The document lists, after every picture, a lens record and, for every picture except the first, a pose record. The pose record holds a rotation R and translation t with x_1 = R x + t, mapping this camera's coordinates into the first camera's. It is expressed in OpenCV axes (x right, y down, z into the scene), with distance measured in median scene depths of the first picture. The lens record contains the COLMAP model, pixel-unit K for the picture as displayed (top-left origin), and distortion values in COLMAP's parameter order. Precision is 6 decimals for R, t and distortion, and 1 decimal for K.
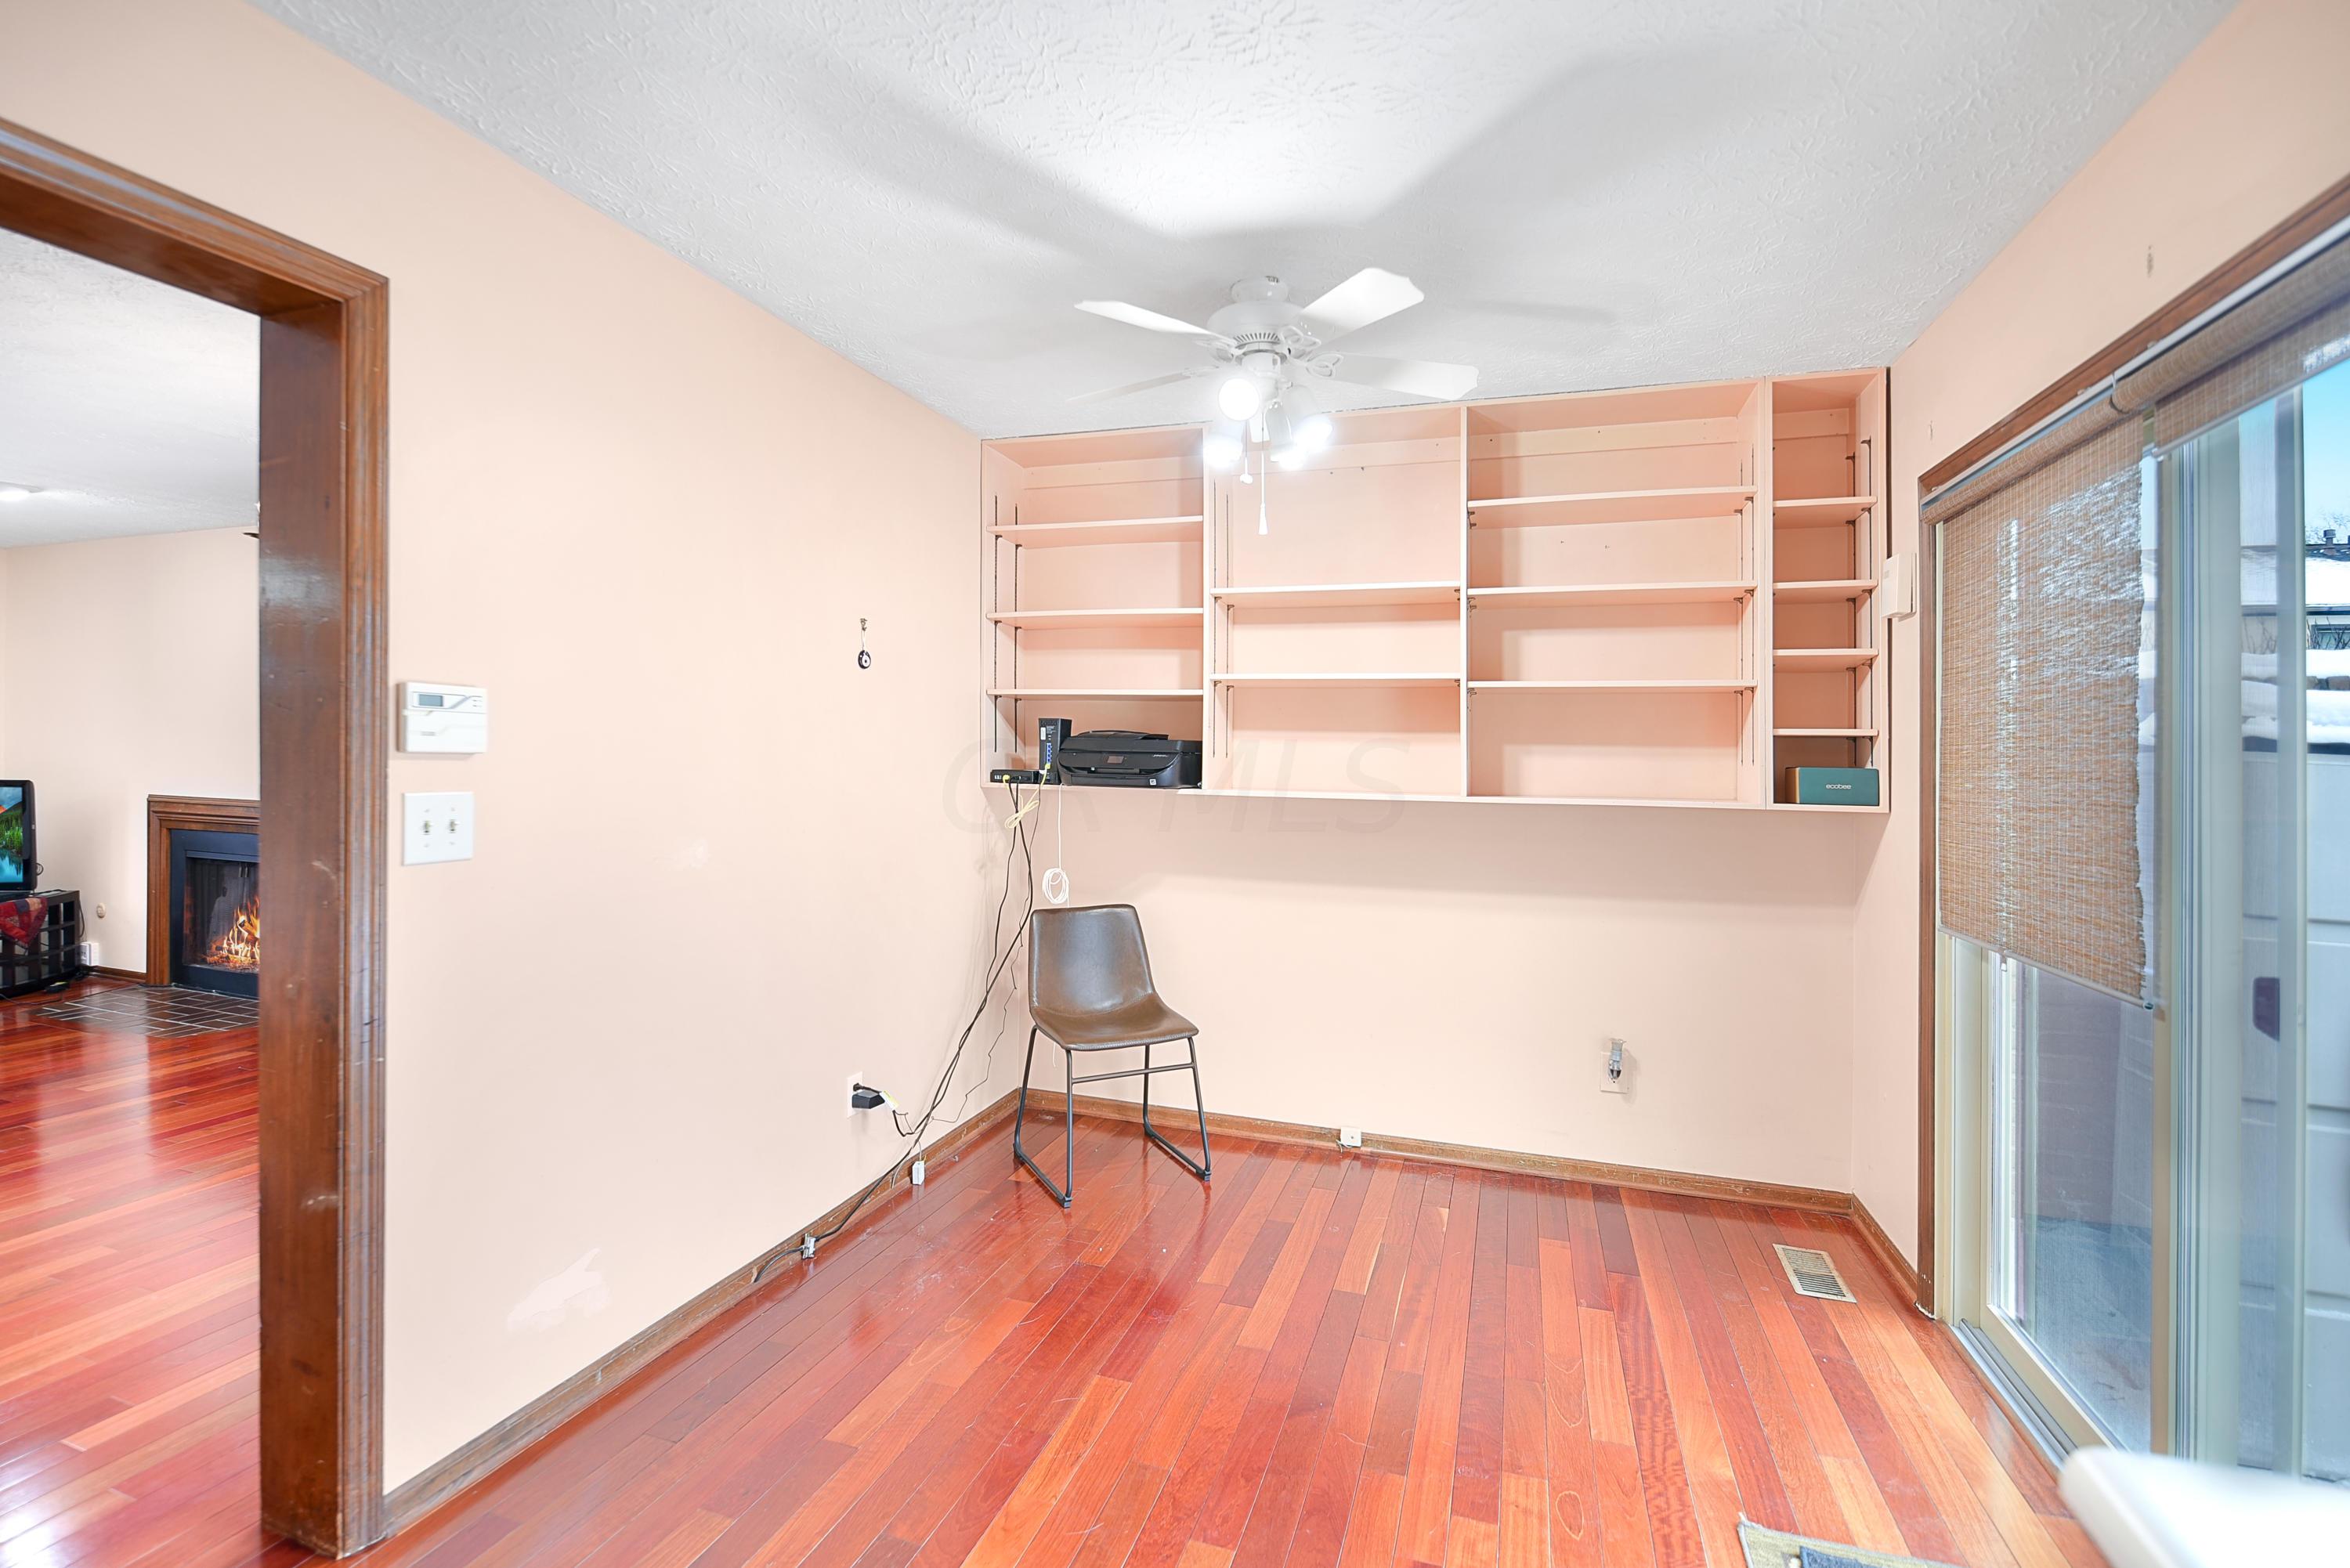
lens RADIAL K [[1030.8, 0, 1181.9], [0, 1030.8, 774.1], [0, 0, 1]] dist [-0.019099, -0.001030]
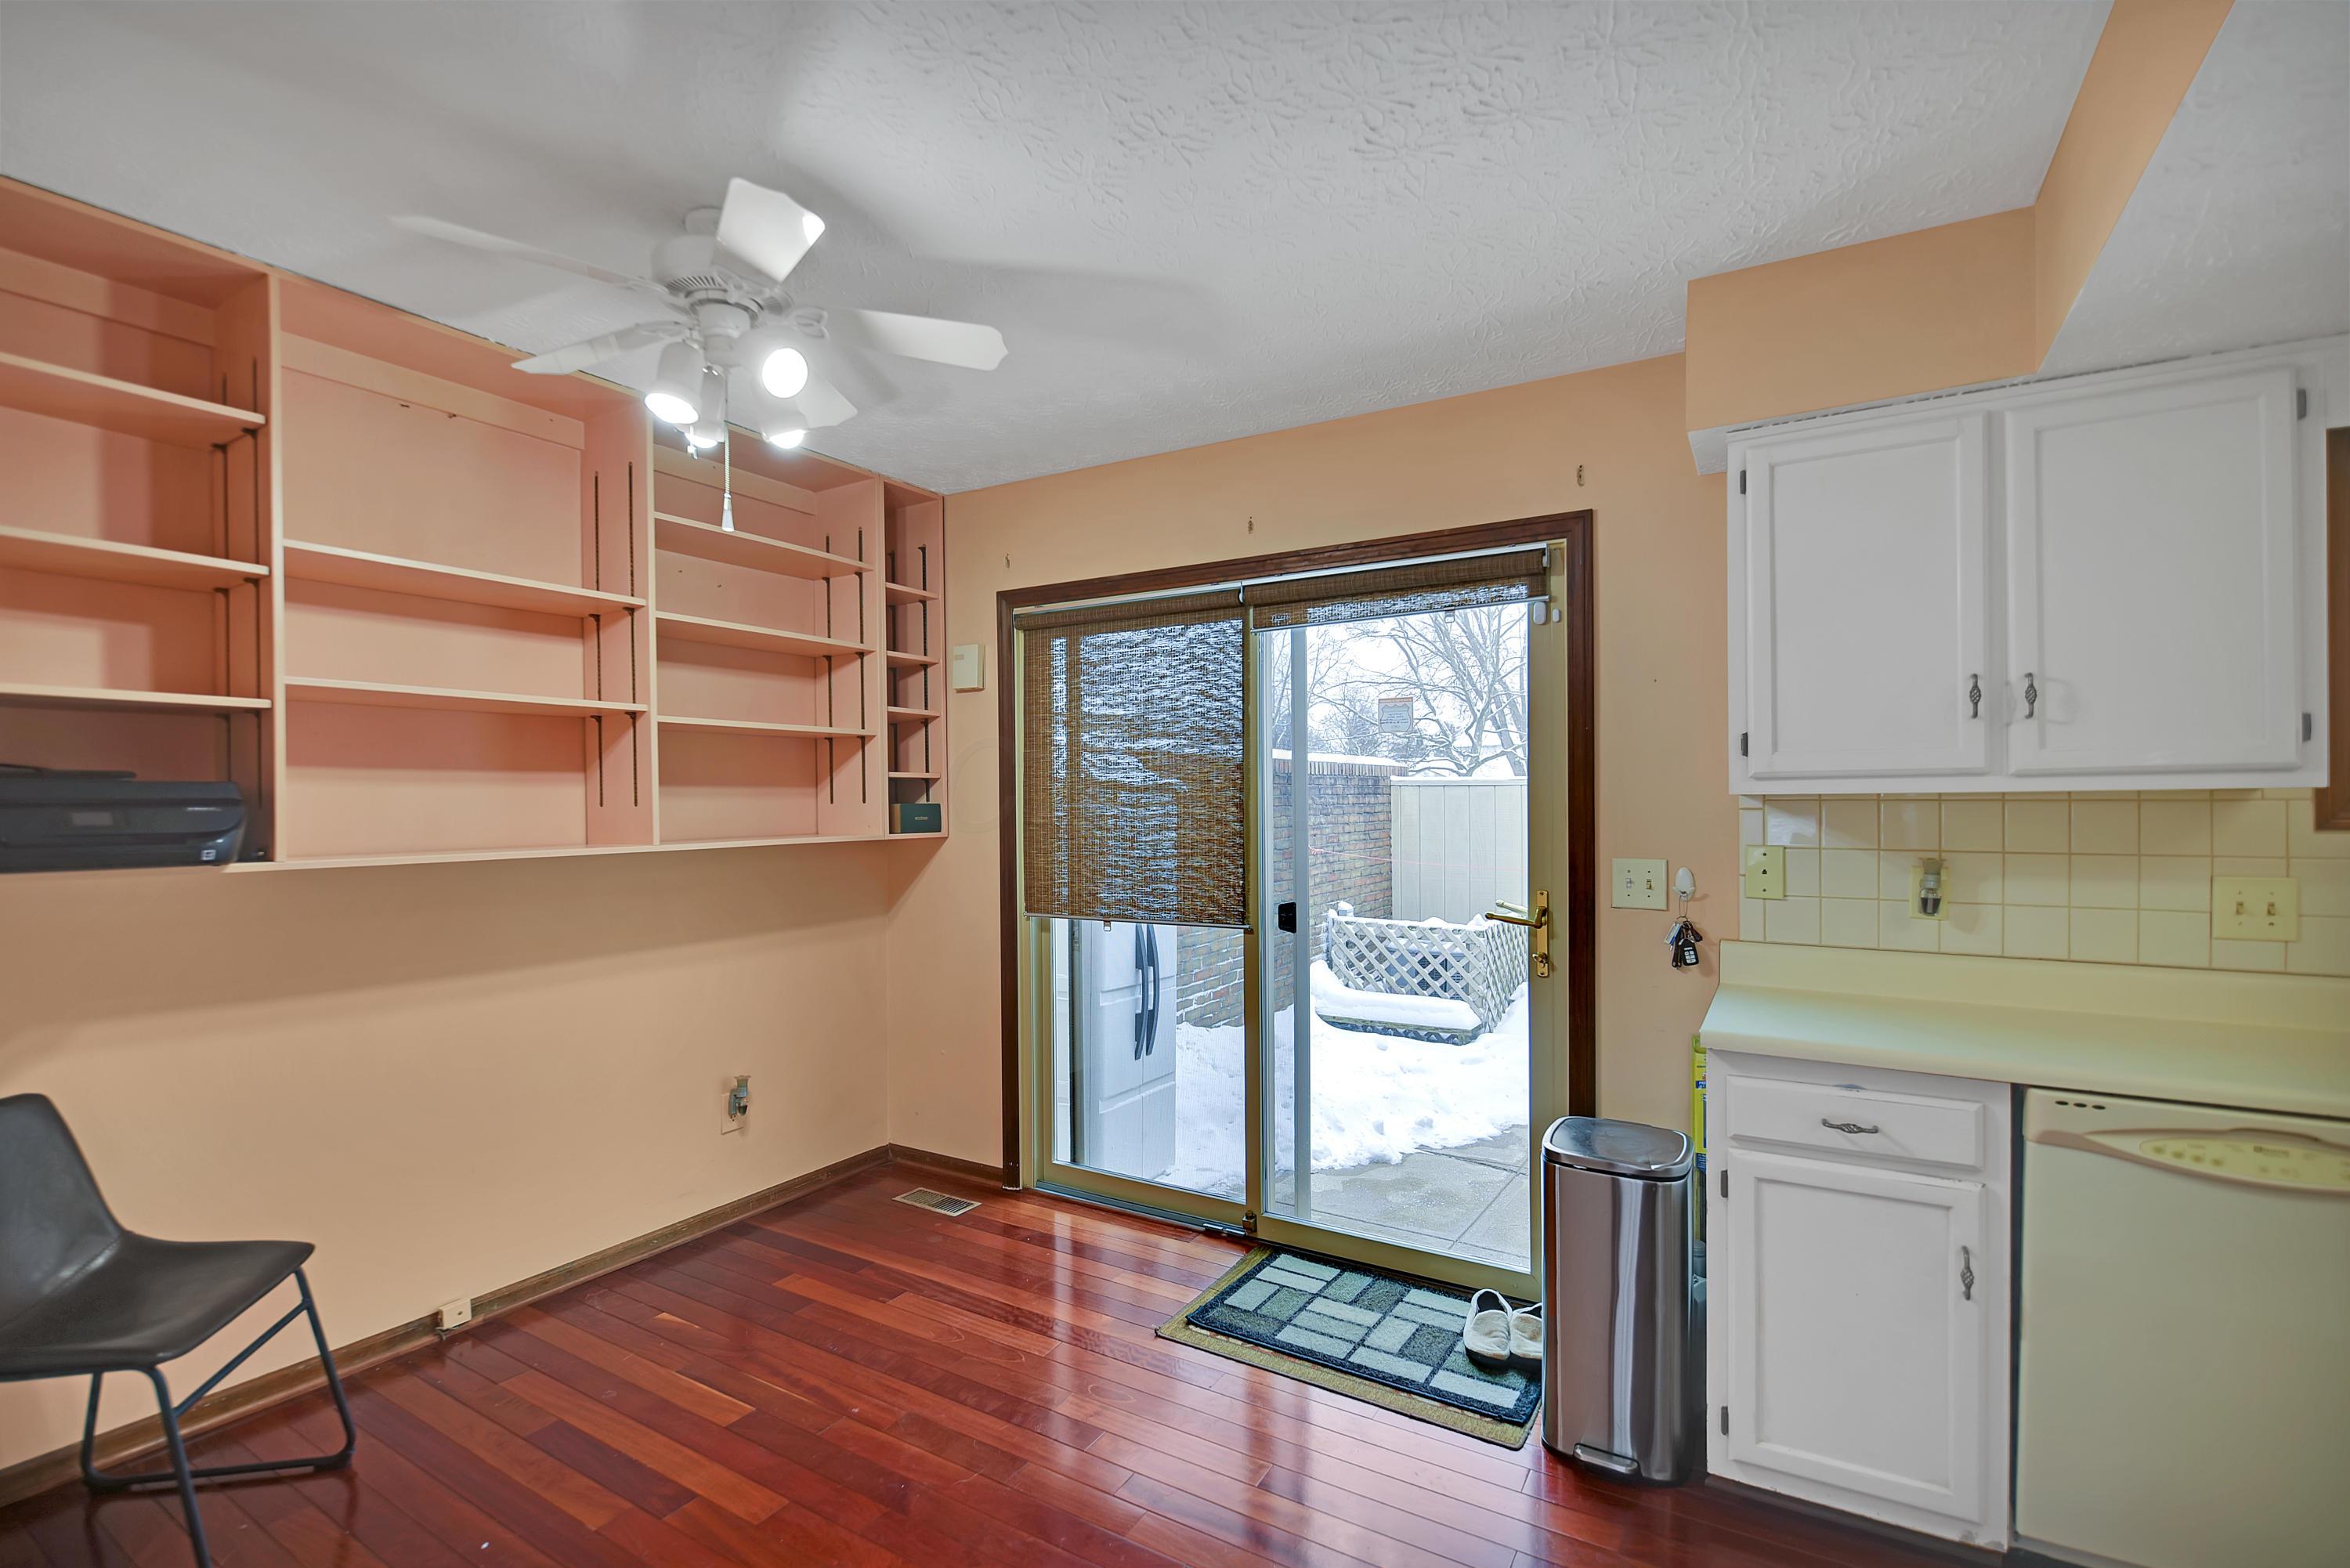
lens RADIAL K [[1084.4, 0, 1197.9], [0, 1084.4, 797.7], [0, 0, 1]] dist [0.002952, -0.003787]
pose [[0.196304, -0.024863, 0.980228, -0.522098], [0.006449, 0.999690, 0.024065, -0.036430], [-0.980522, 0.001598, 0.196403, 0.344241]]
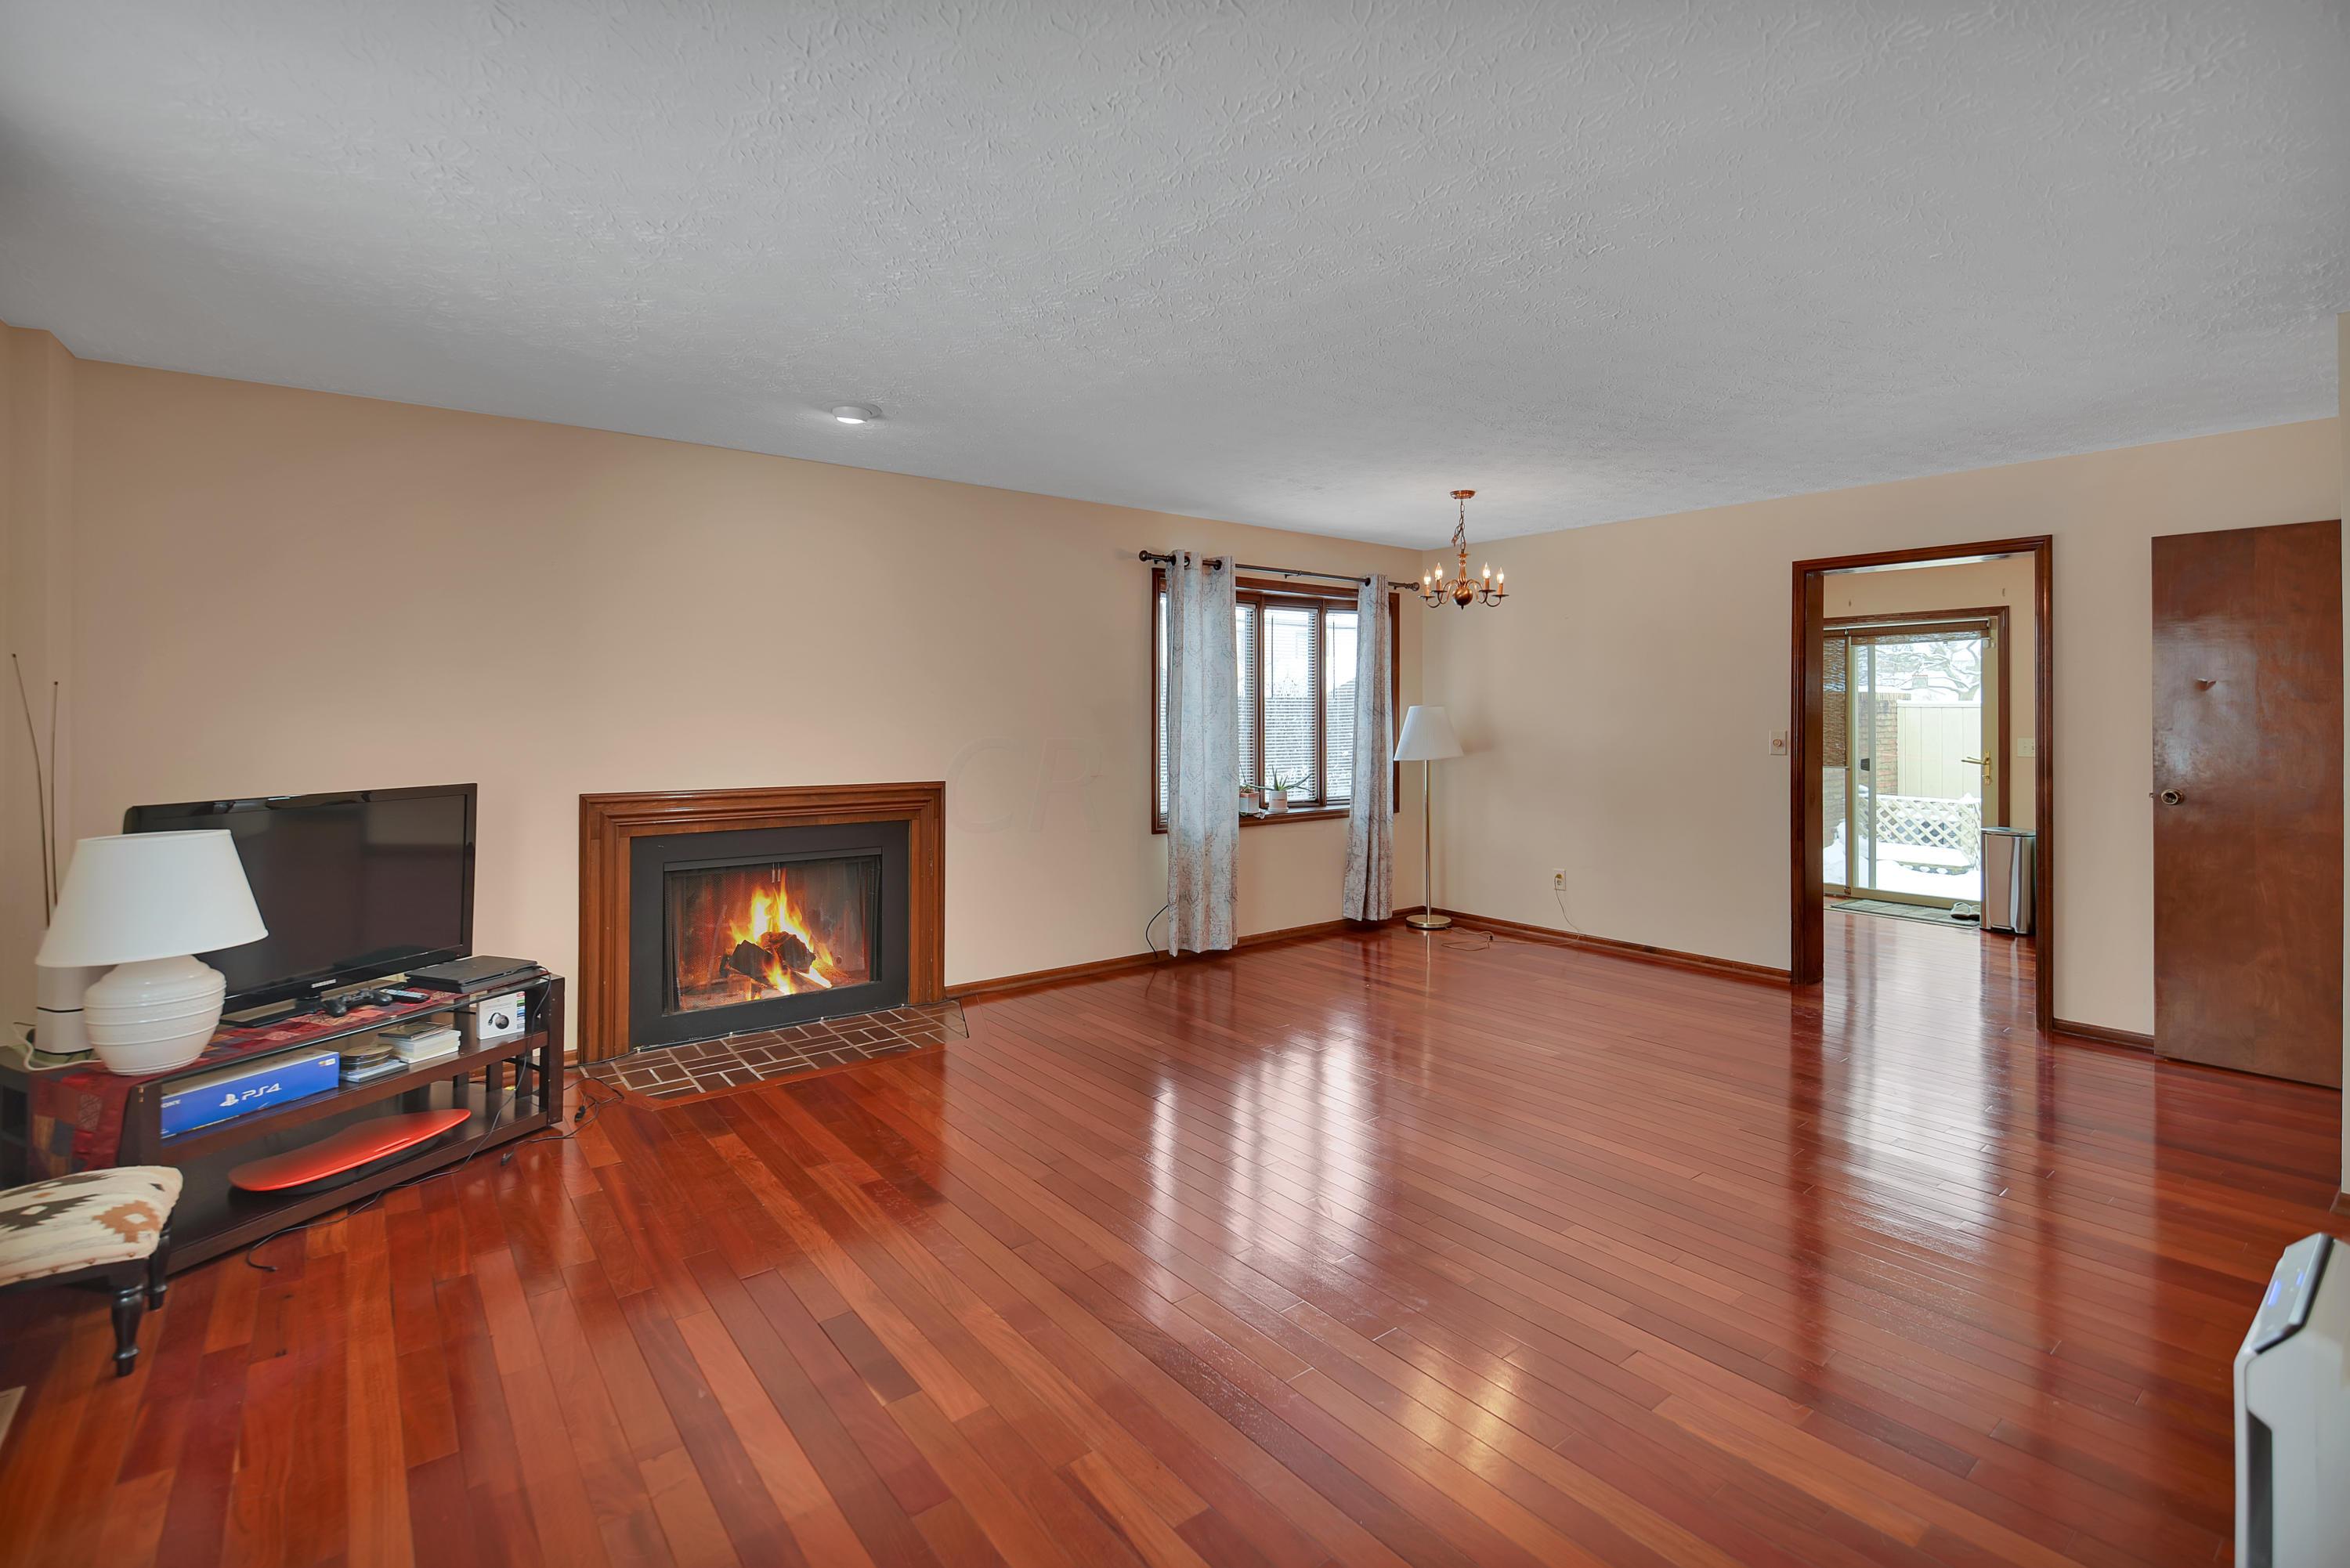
lens RADIAL K [[1084.4, 0, 1192.4], [0, 1084.4, 707.4], [0, 0, 1]] dist [0.002952, -0.003787]
pose [[0.546020, -0.017324, 0.837593, -2.318132], [0.011569, 0.999847, 0.013139, -0.076935], [-0.837693, 0.002516, 0.546136, 0.394201]]
